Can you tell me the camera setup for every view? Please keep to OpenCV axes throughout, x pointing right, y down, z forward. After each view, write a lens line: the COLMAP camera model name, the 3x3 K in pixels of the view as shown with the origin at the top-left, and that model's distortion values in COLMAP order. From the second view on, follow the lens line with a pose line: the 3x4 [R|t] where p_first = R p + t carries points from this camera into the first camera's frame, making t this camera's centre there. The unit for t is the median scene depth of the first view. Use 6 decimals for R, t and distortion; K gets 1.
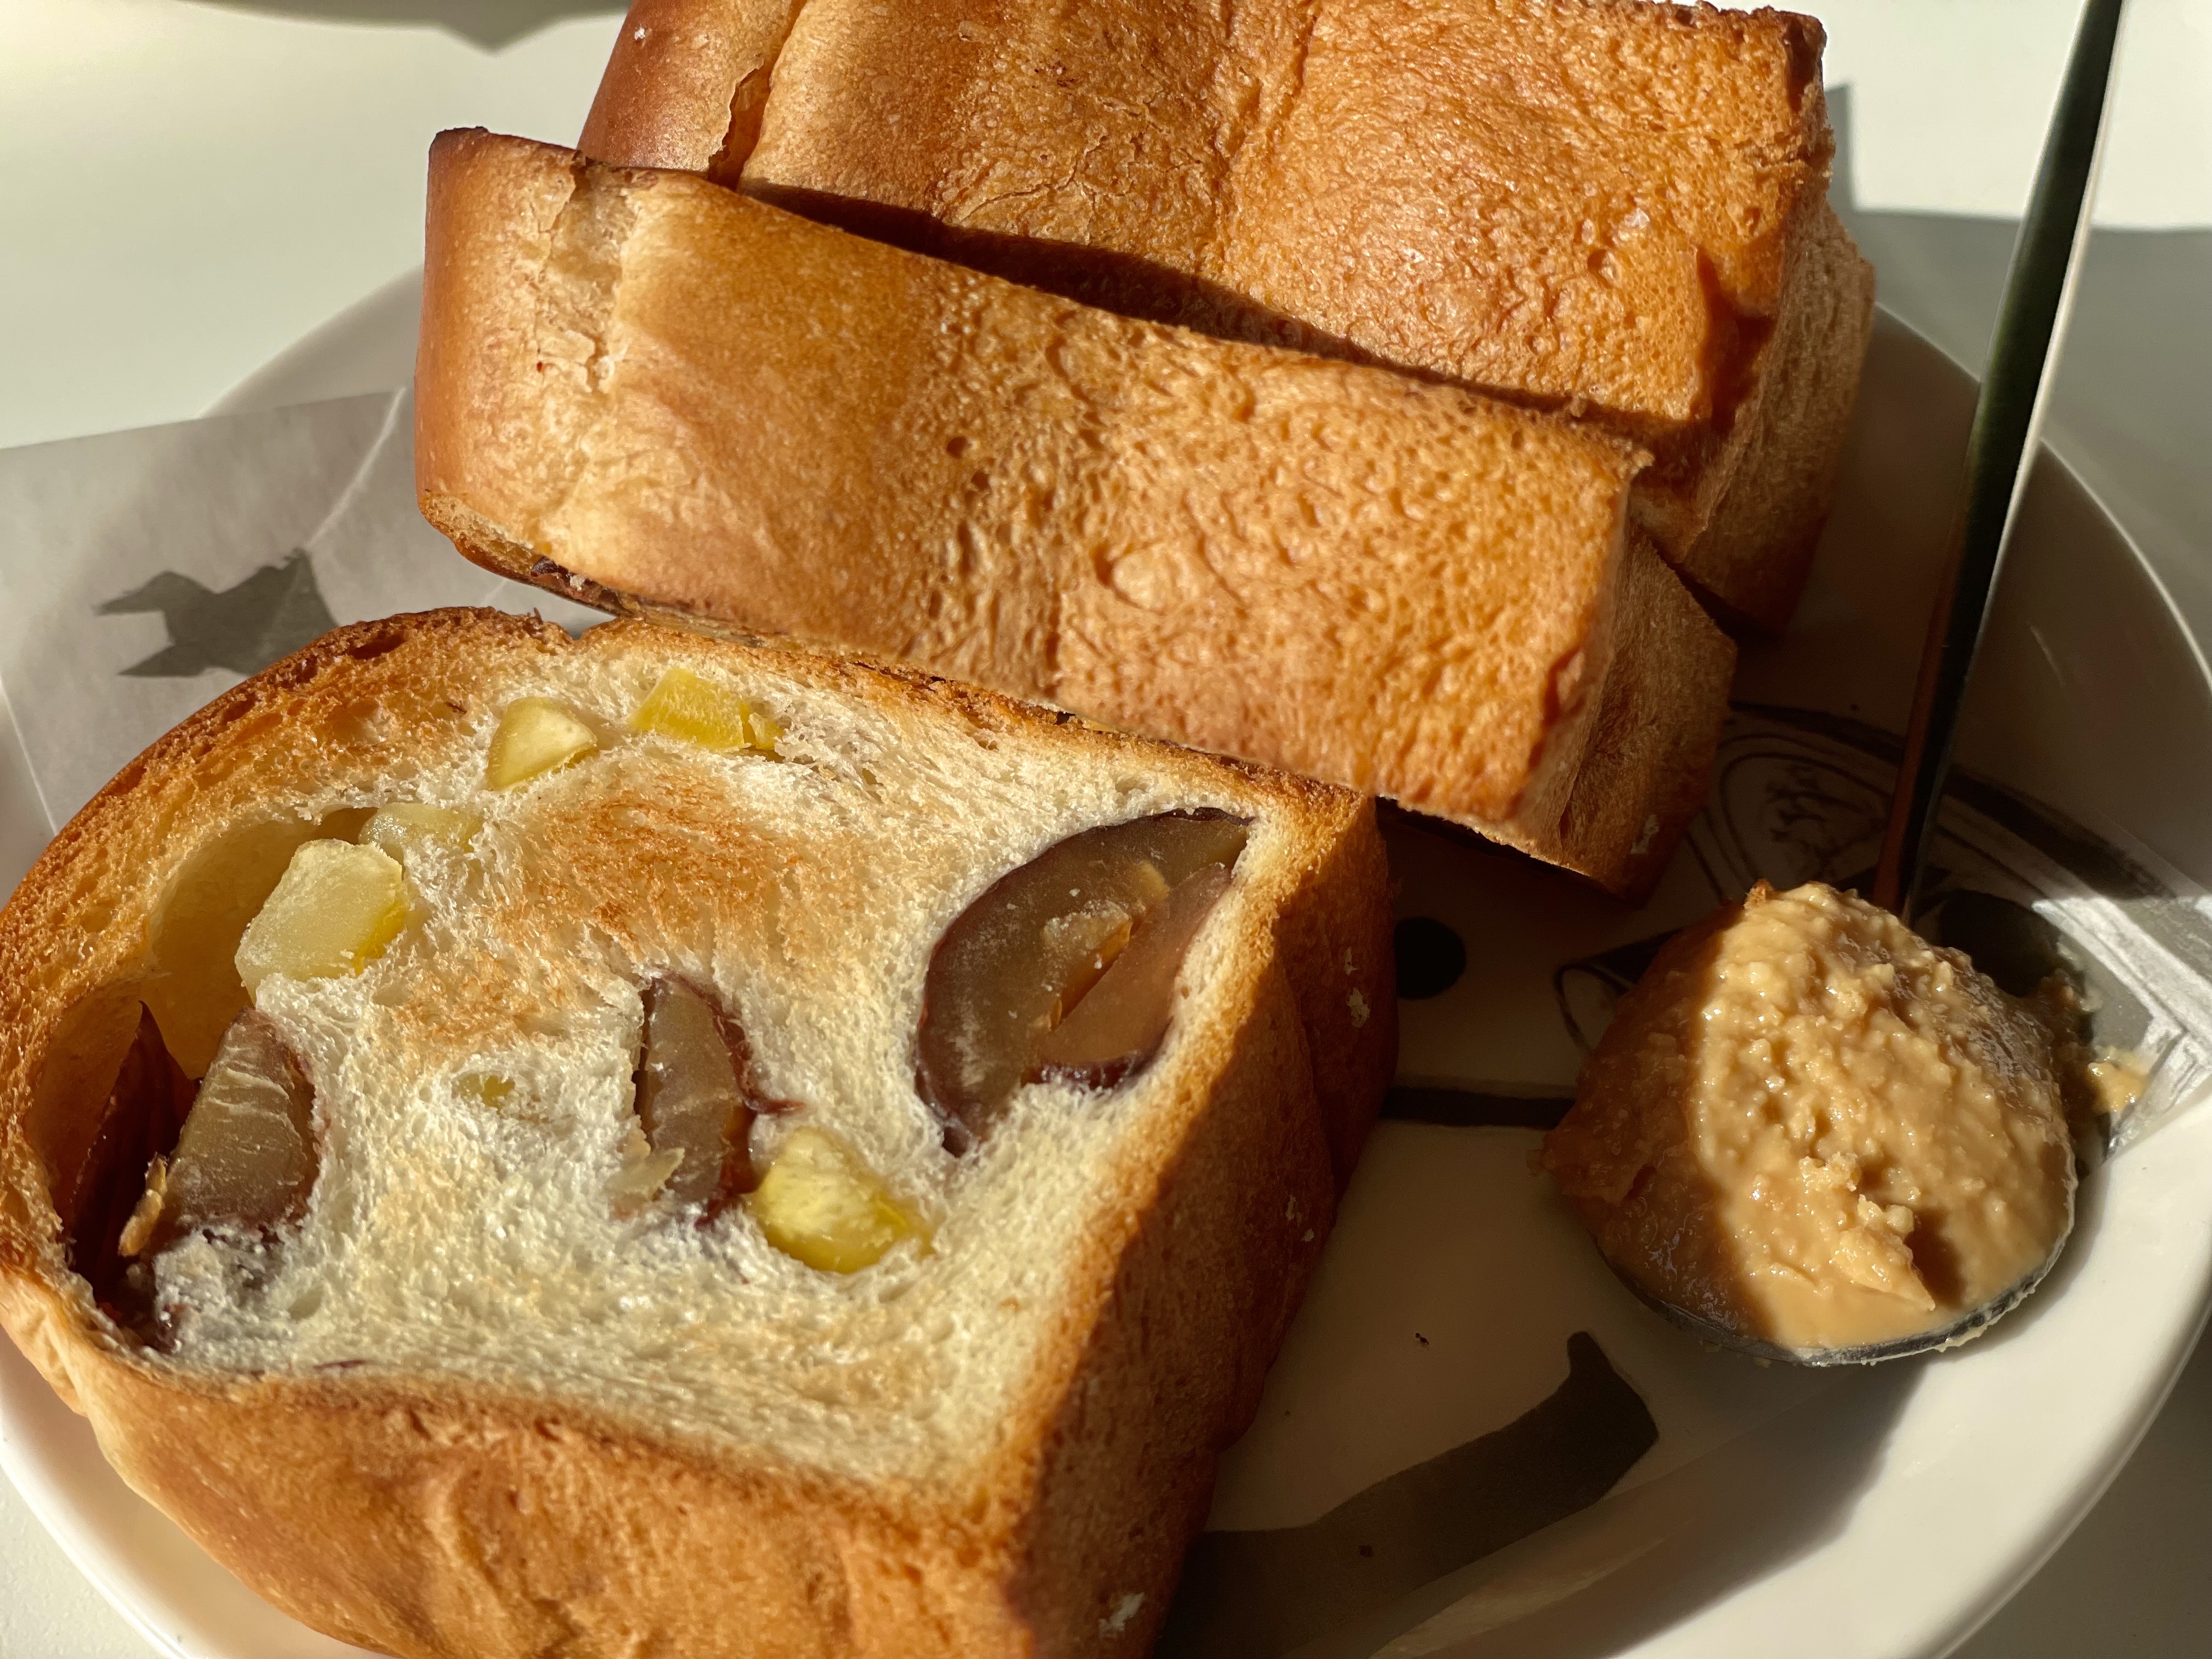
lens RADIAL K [[3201.0, 0, 1284.9], [0, 3201.0, 830.3], [0, 0, 1]] dist [-0.046339, 0.101521]
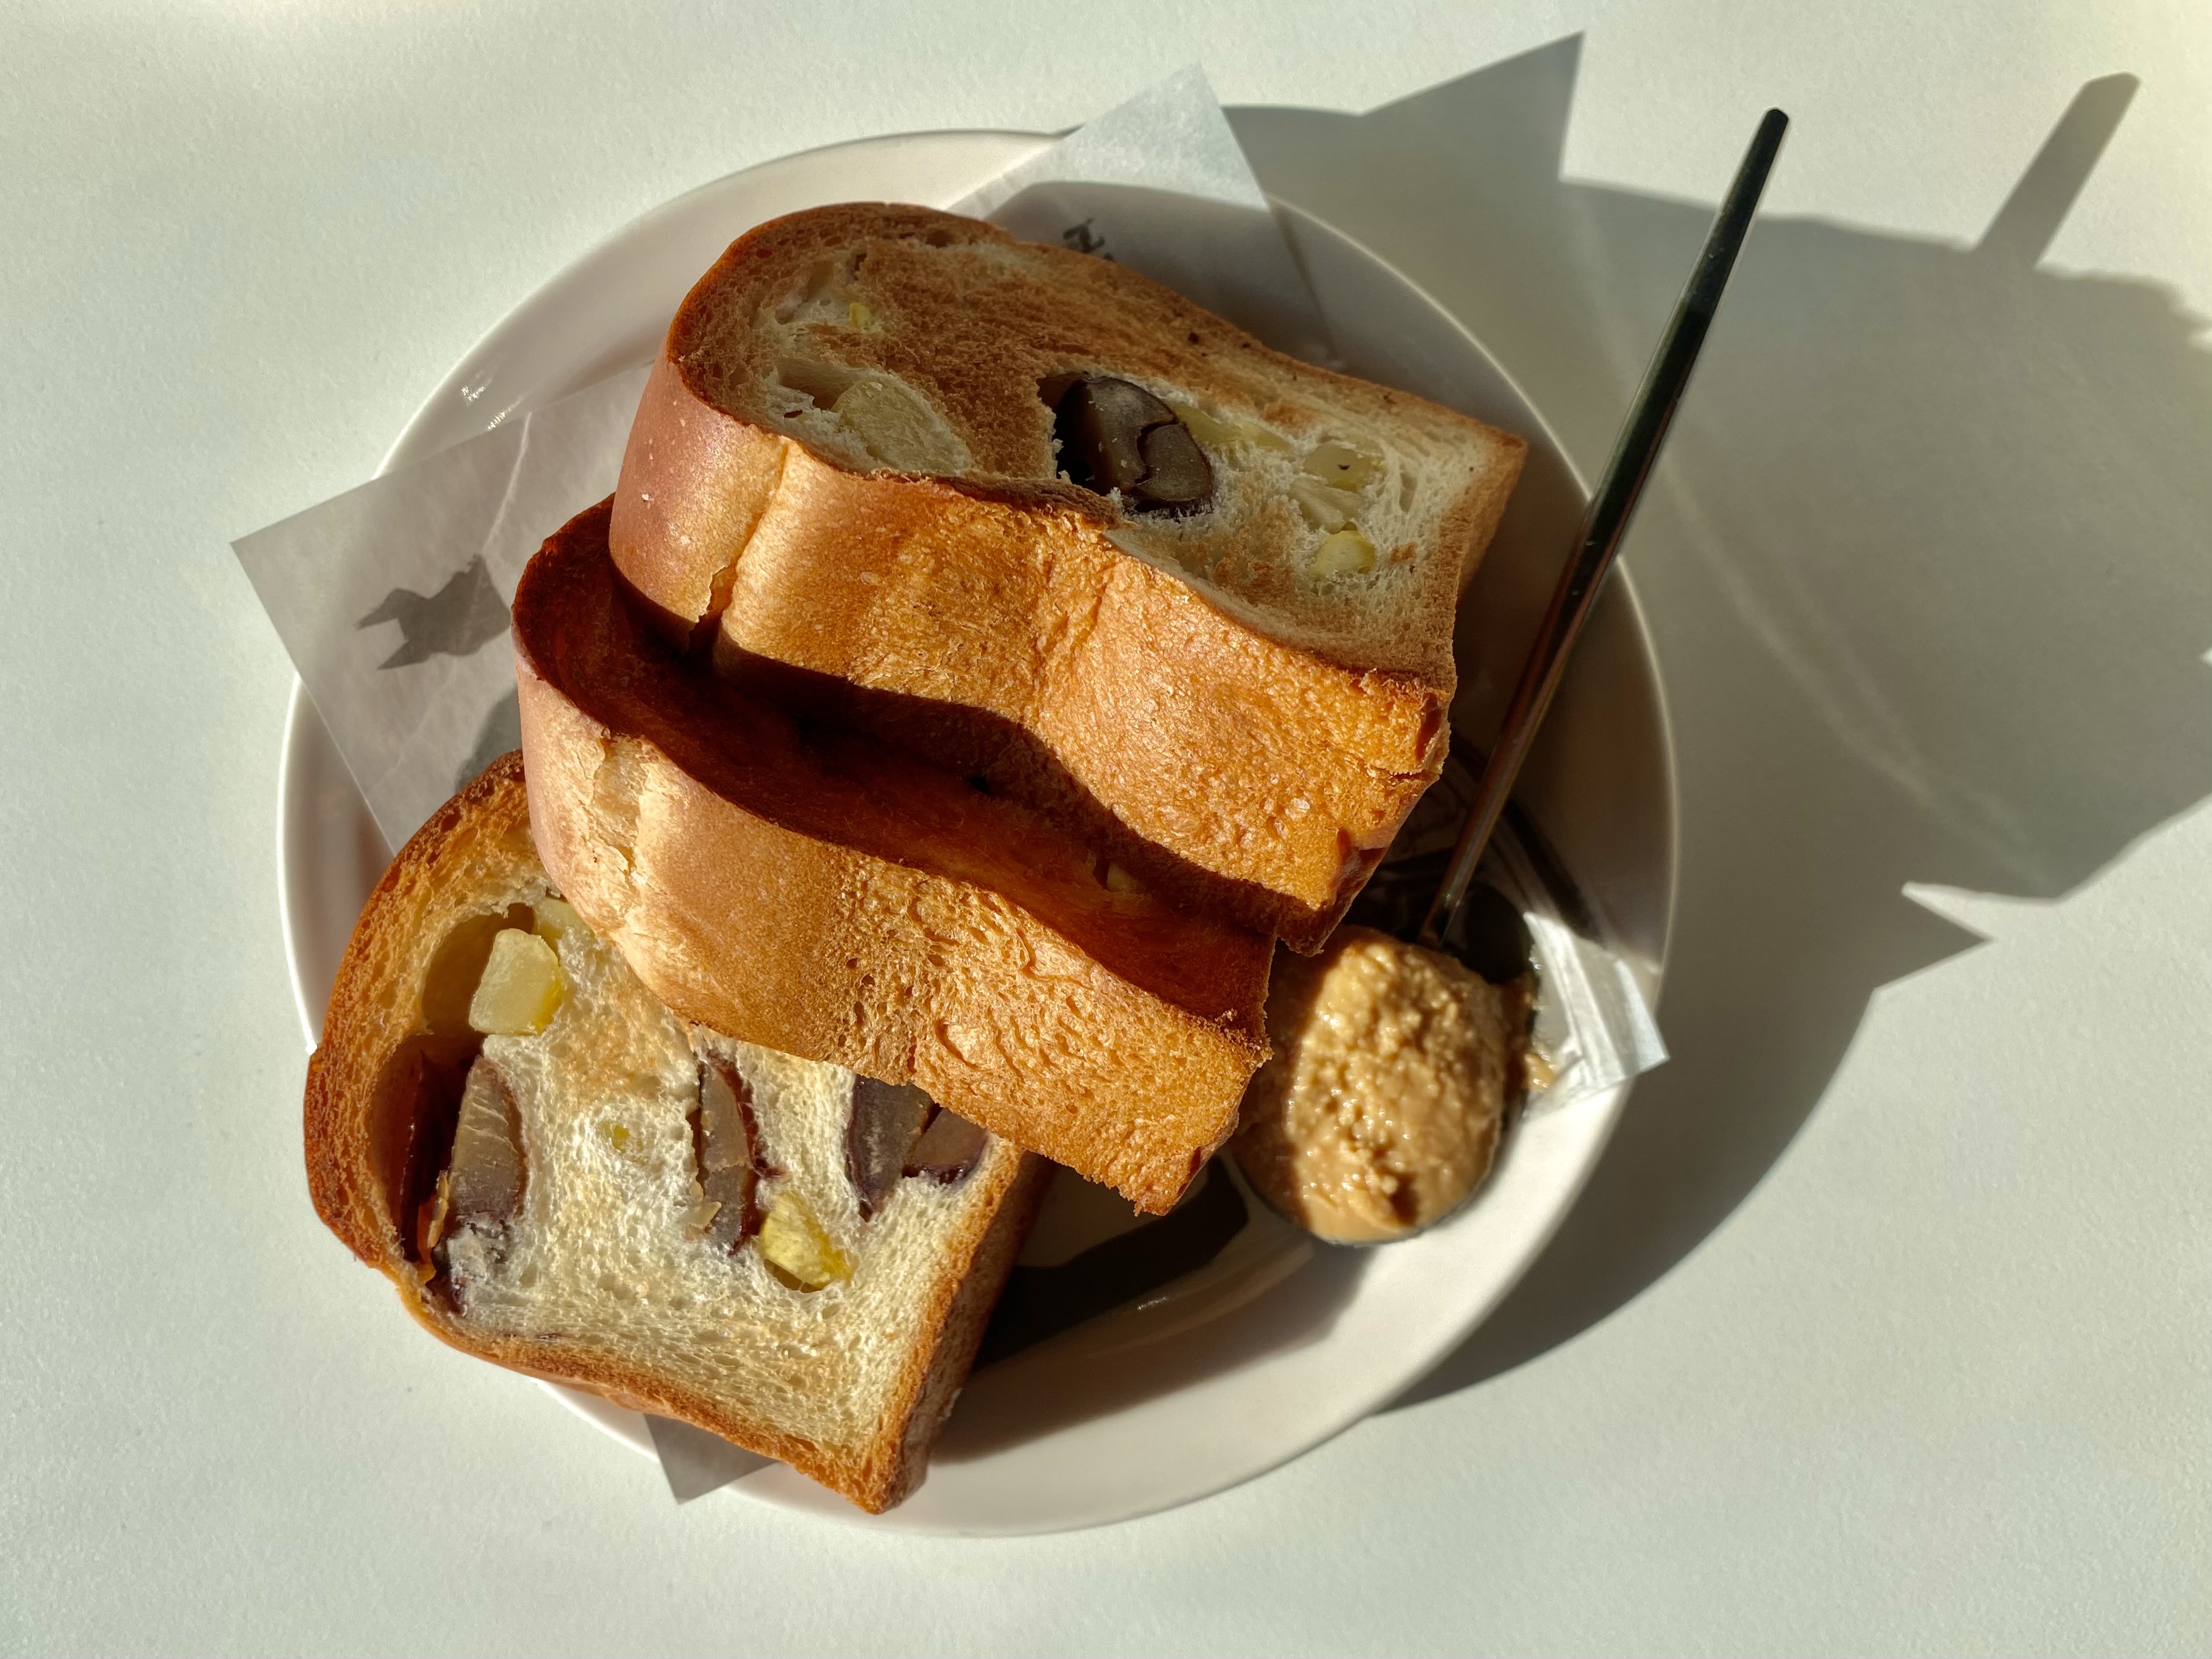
lens RADIAL K [[1820.3, 0, 1058.6], [0, 1820.3, 770.8], [0, 0, 1]] dist [0.067712, -0.089880]
pose [[0.995203, 0.085658, -0.047259, 0.035759], [-0.037847, 0.782569, 0.621413, -0.747856], [0.090212, -0.616643, 0.782057, 0.330396]]
